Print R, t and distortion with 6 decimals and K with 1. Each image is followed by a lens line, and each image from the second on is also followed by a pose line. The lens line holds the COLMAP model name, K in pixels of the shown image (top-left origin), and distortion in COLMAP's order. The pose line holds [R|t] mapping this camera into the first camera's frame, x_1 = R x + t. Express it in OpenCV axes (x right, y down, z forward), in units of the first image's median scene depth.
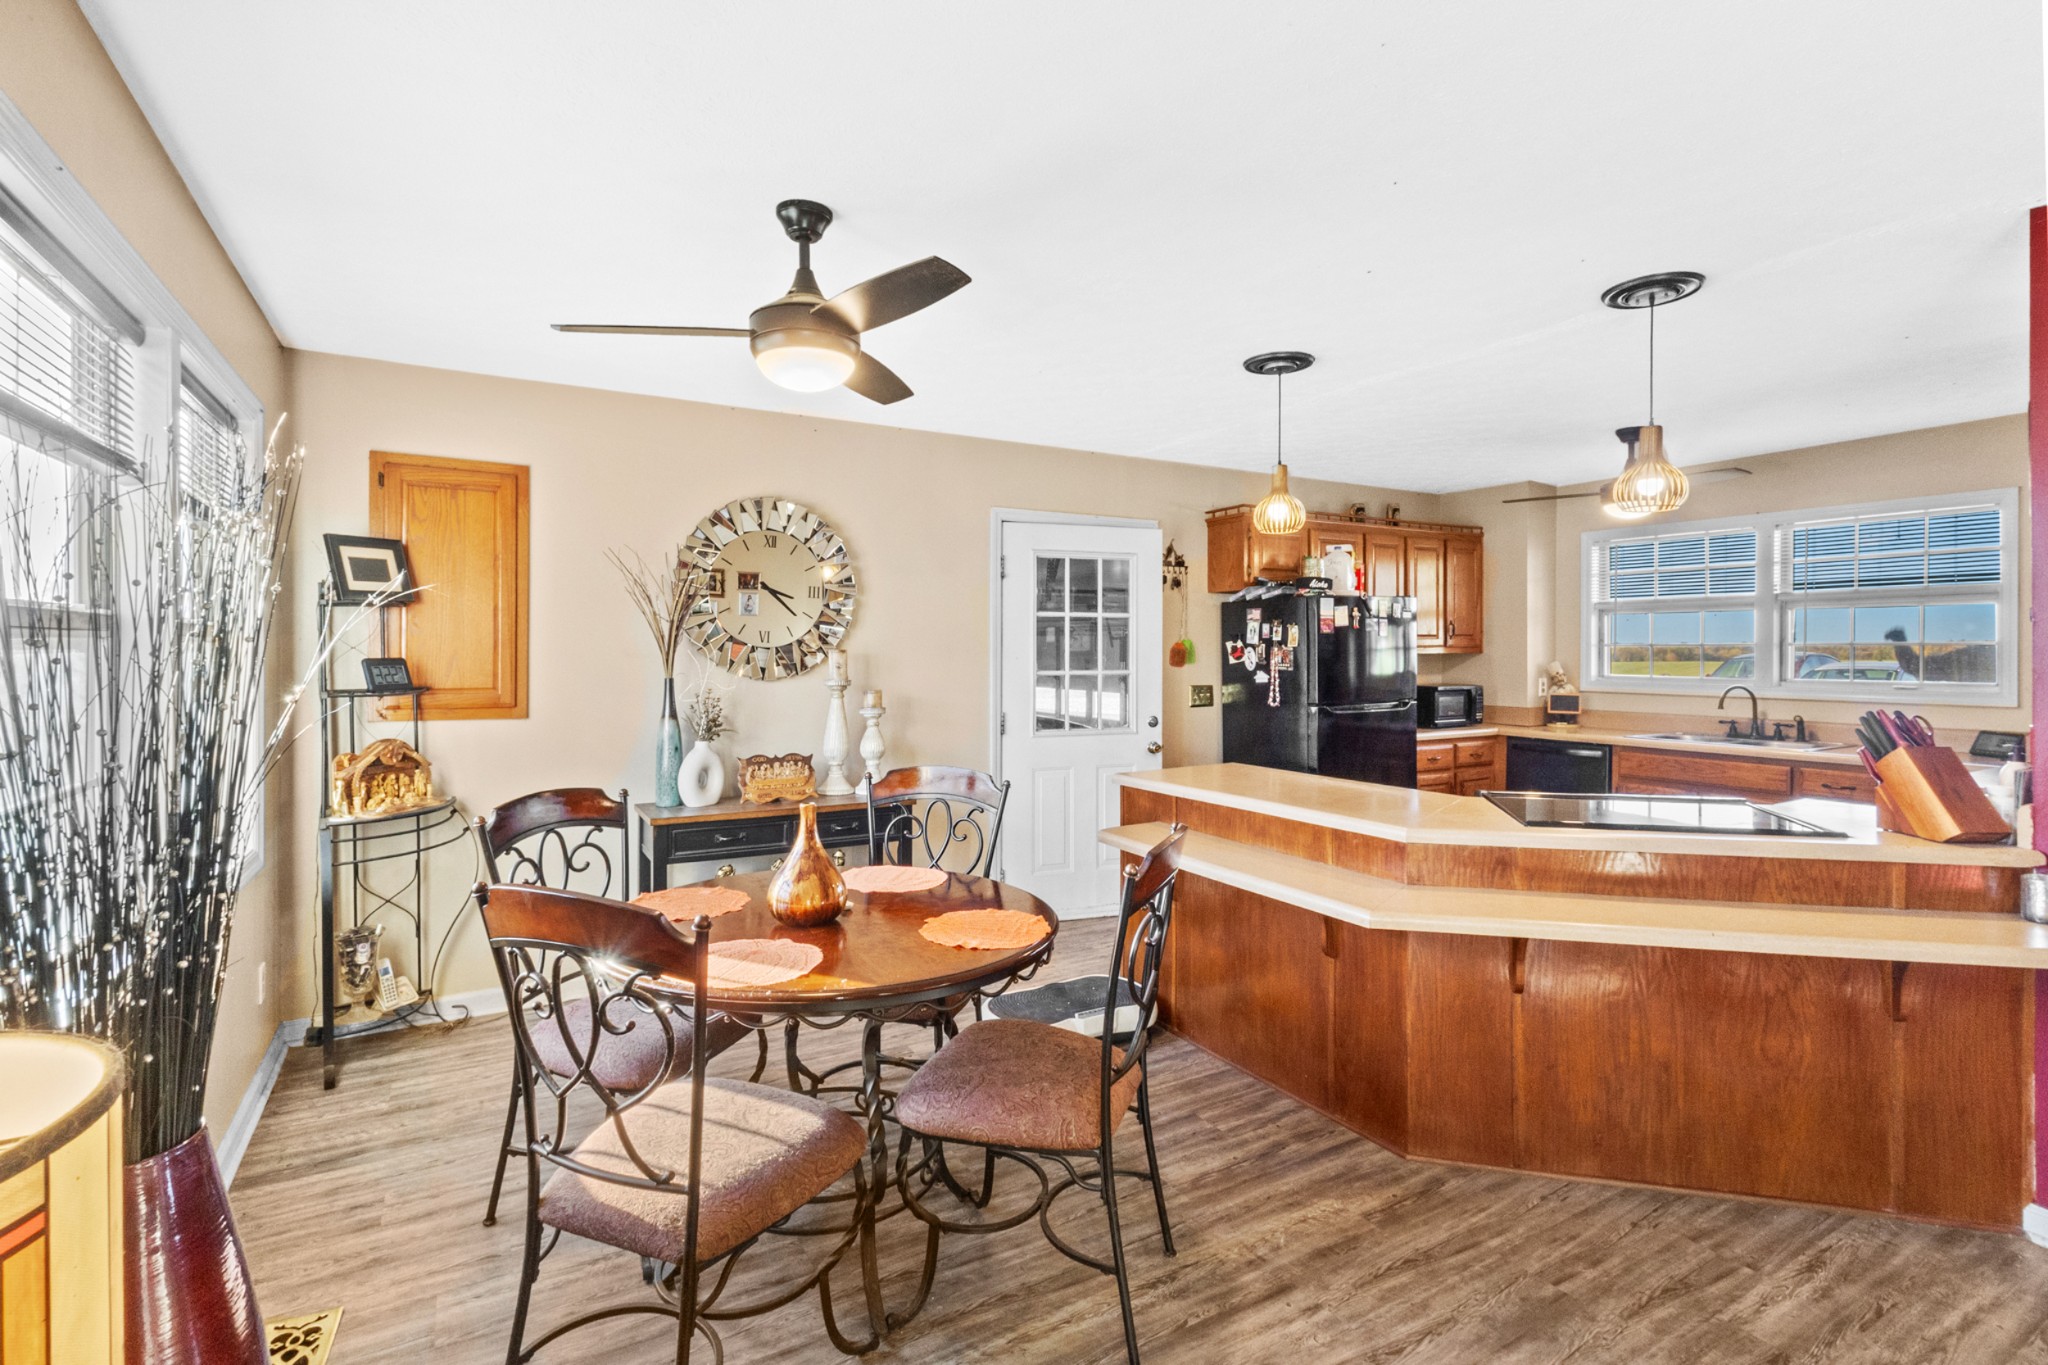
lens RADIAL K [[951.9, 0, 1019.5], [0, 951.9, 660.1], [0, 0, 1]] dist [0.002167, 0.000300]
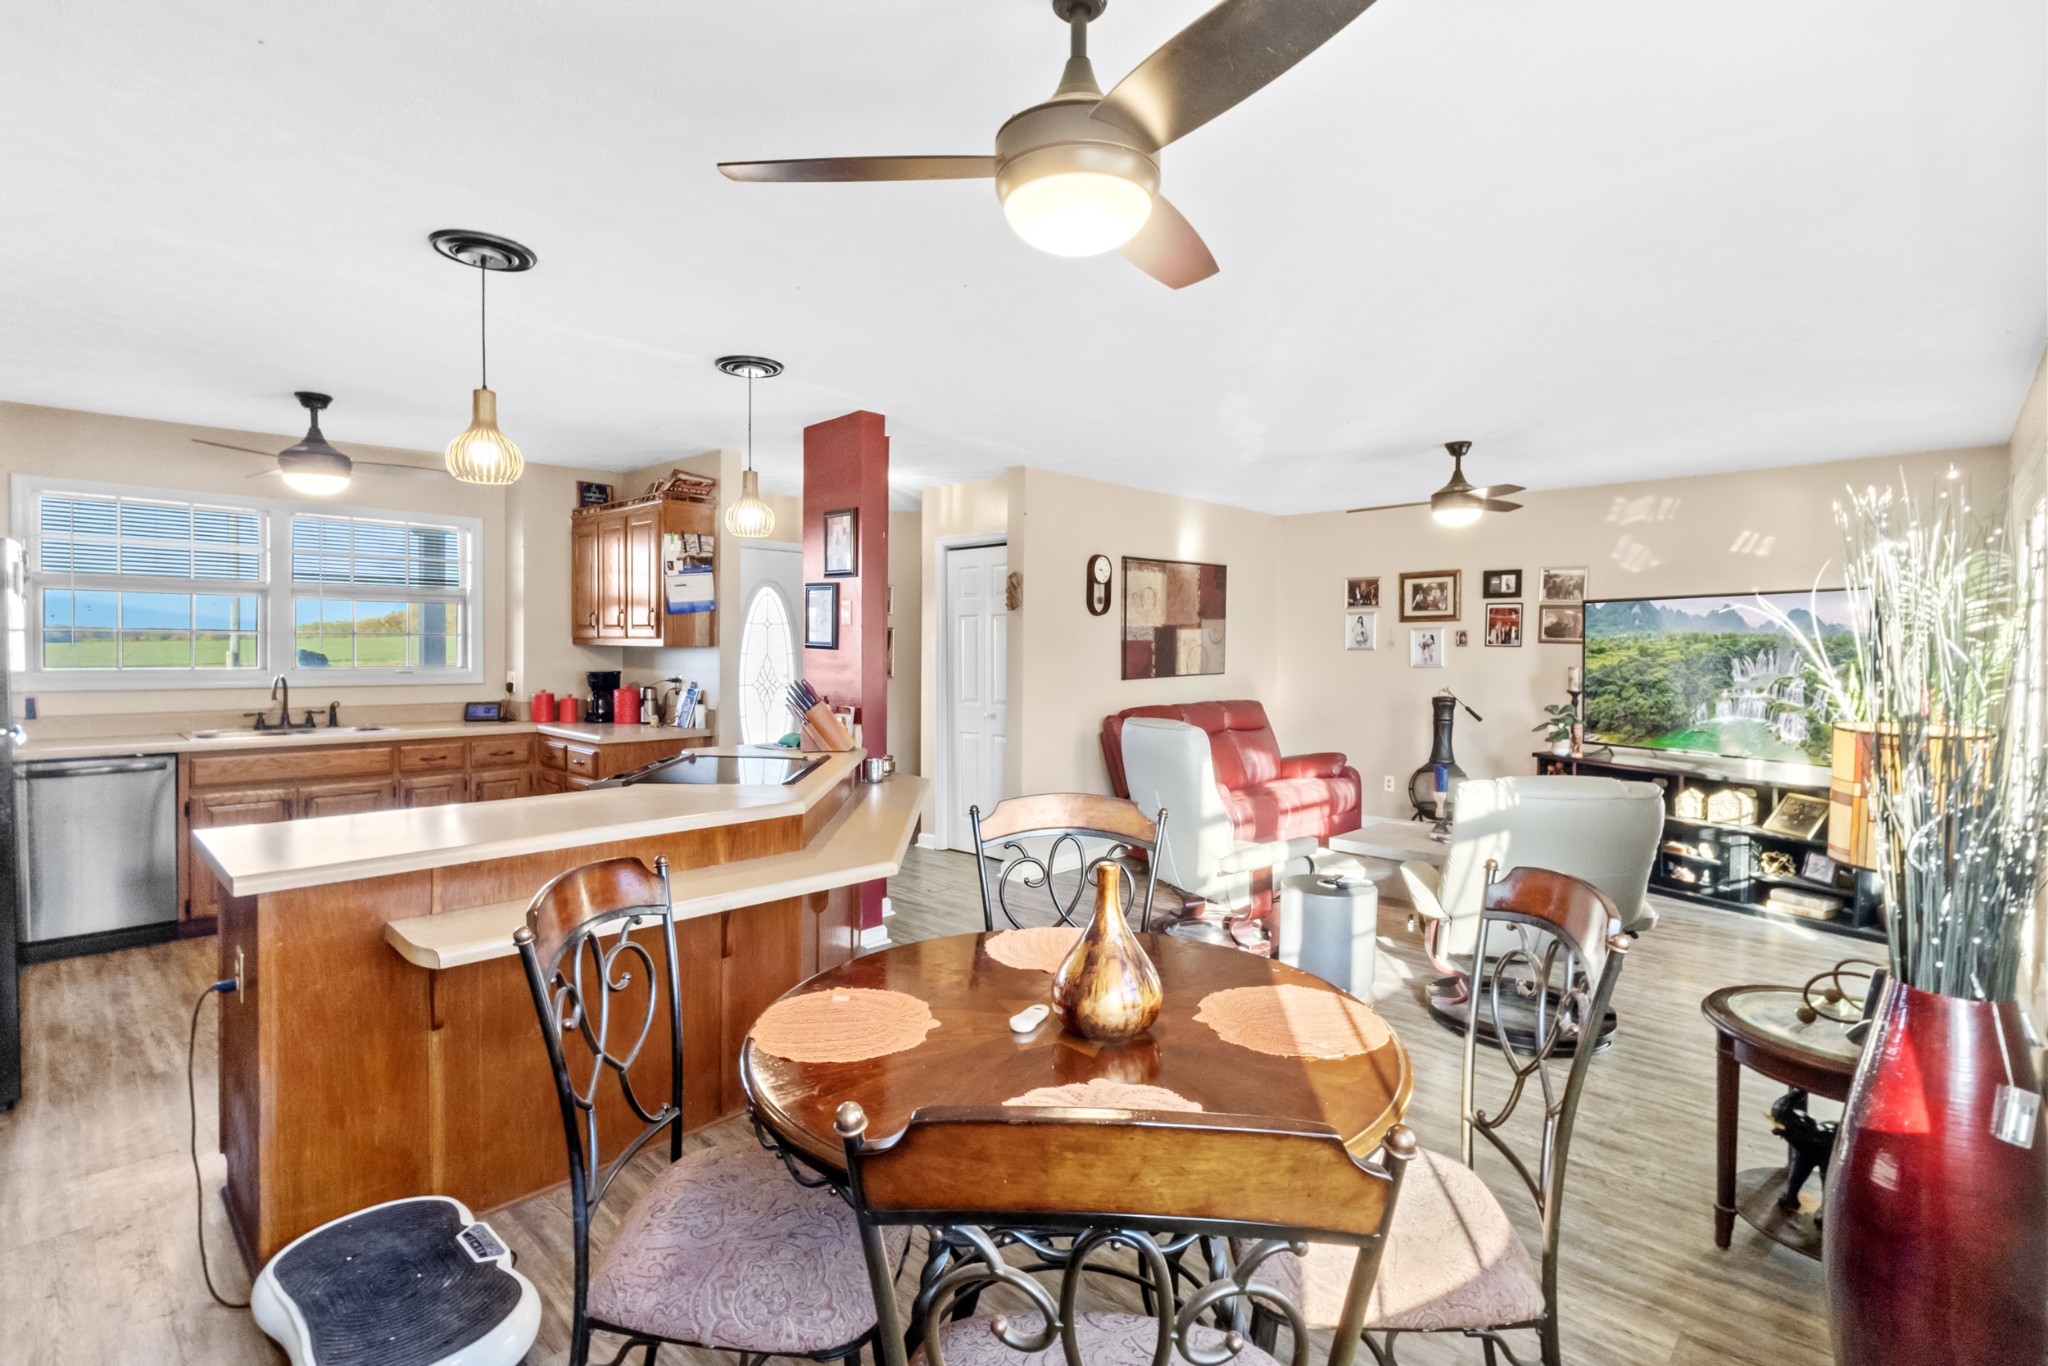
lens RADIAL K [[966.4, 0, 1016.6], [0, 966.4, 647.8], [0, 0, 1]] dist [-0.002922, -0.000384]
pose [[-0.280678, -0.003346, 0.959796, -0.416644], [-0.000157, 0.999994, 0.003440, -0.004488], [-0.959802, 0.000815, -0.280677, 0.592628]]
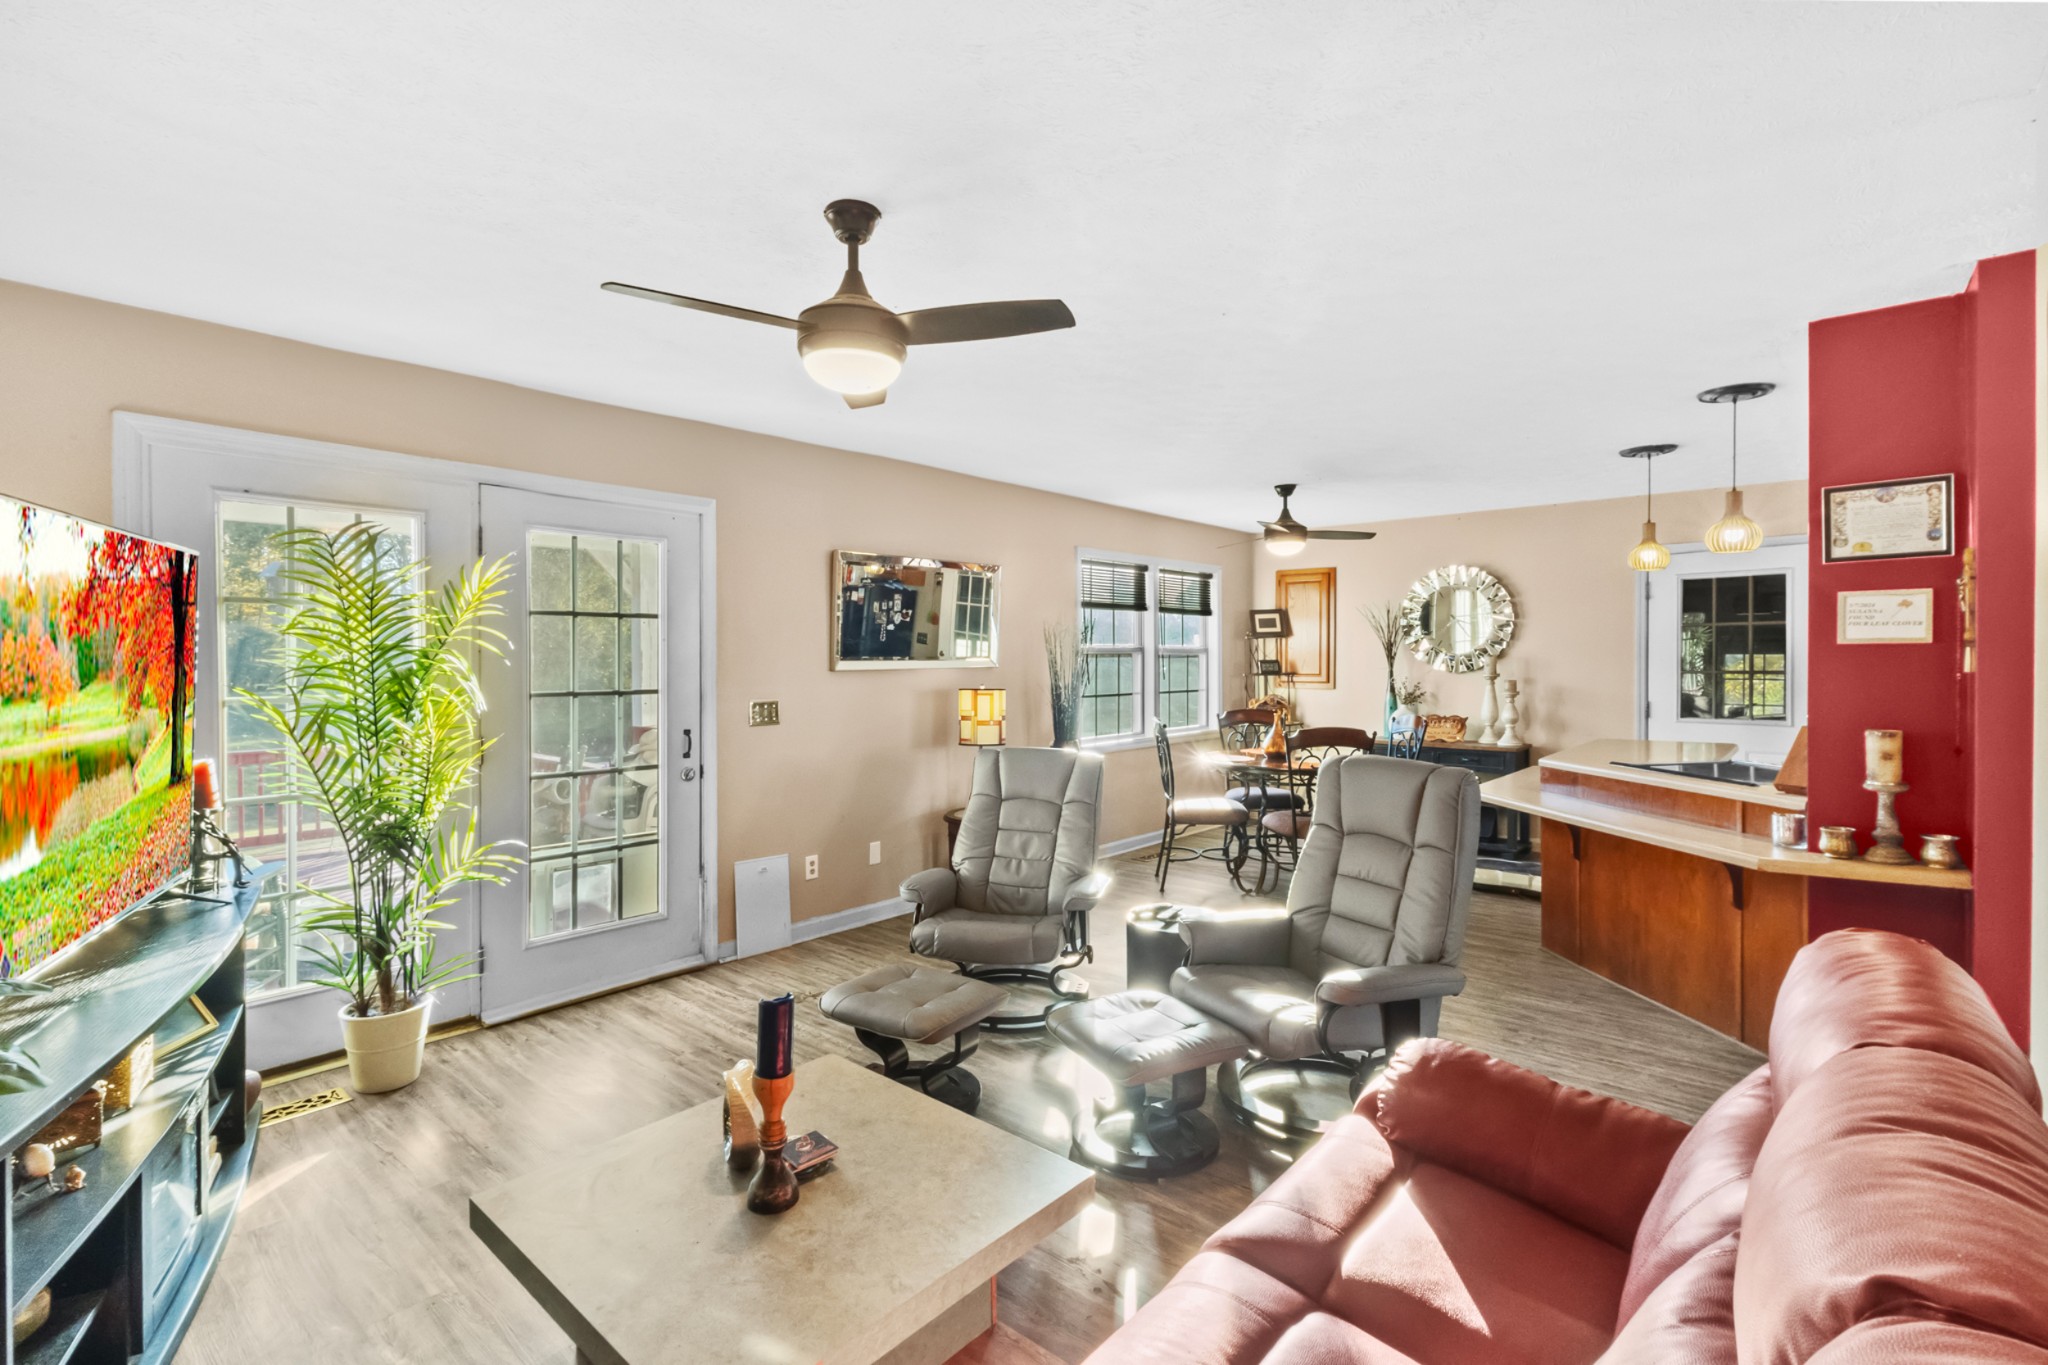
lens RADIAL K [[943.2, 0, 1011.7], [0, 943.2, 674.8], [0, 0, 1]] dist [-0.001521, -0.000124]
pose [[0.317843, 0.016193, -0.948005, 0.939403], [-0.001527, 0.999862, 0.016567, -0.002117], [0.948142, -0.003819, 0.317824, -0.249962]]
